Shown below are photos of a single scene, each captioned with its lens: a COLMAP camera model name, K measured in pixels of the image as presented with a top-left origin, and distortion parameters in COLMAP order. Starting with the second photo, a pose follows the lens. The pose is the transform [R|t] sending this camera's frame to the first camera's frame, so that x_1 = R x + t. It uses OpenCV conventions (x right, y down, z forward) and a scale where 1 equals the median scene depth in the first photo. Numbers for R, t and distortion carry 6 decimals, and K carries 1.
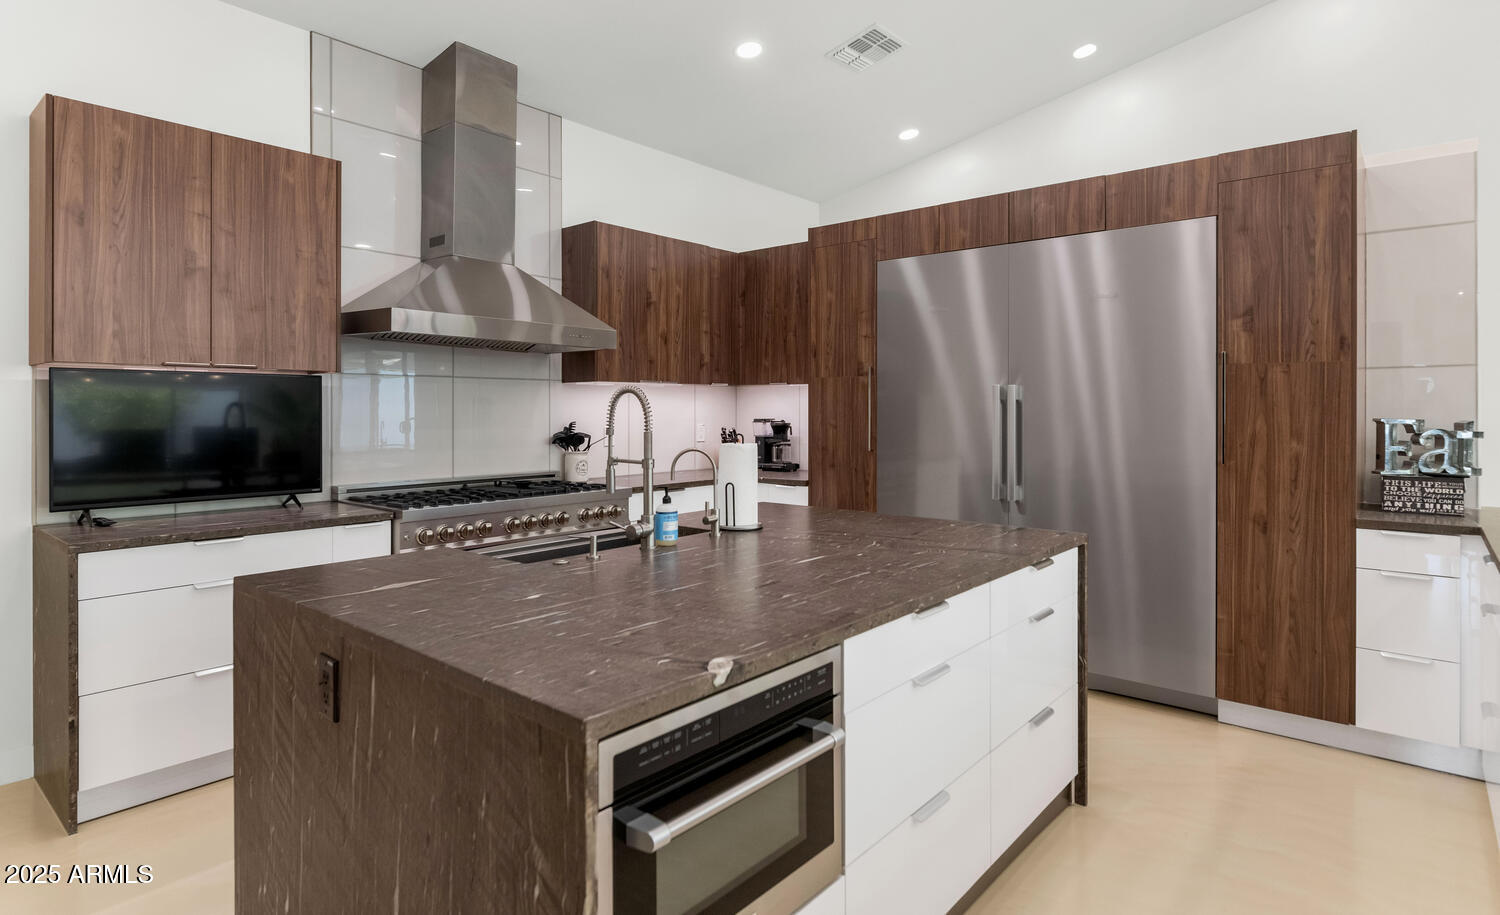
lens RADIAL K [[788.1, 0, 786.6], [0, 788.1, 411.3], [0, 0, 1]] dist [-0.001753, -0.001684]
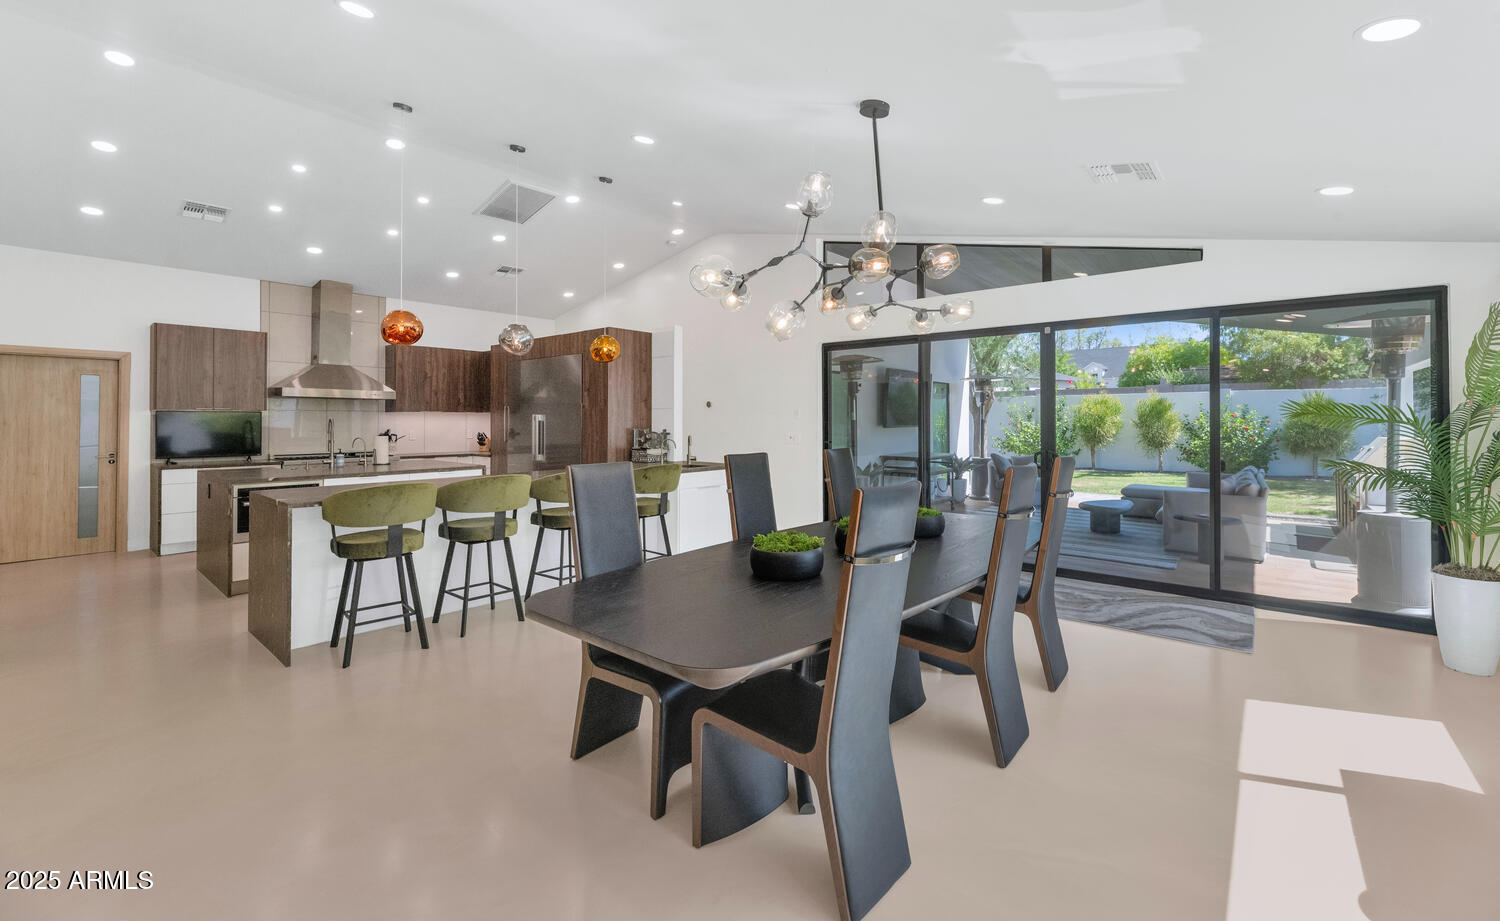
lens RADIAL K [[615.9, 0, 768.6], [0, 615.9, 418.6], [0, 0, 1]] dist [-0.000266, 0.000155]
pose [[0.999885, 0.000082, -0.015193, 1.227540], [-0.000164, 0.999985, -0.005410, -0.011309], [0.015193, 0.005412, 0.999870, -1.122984]]
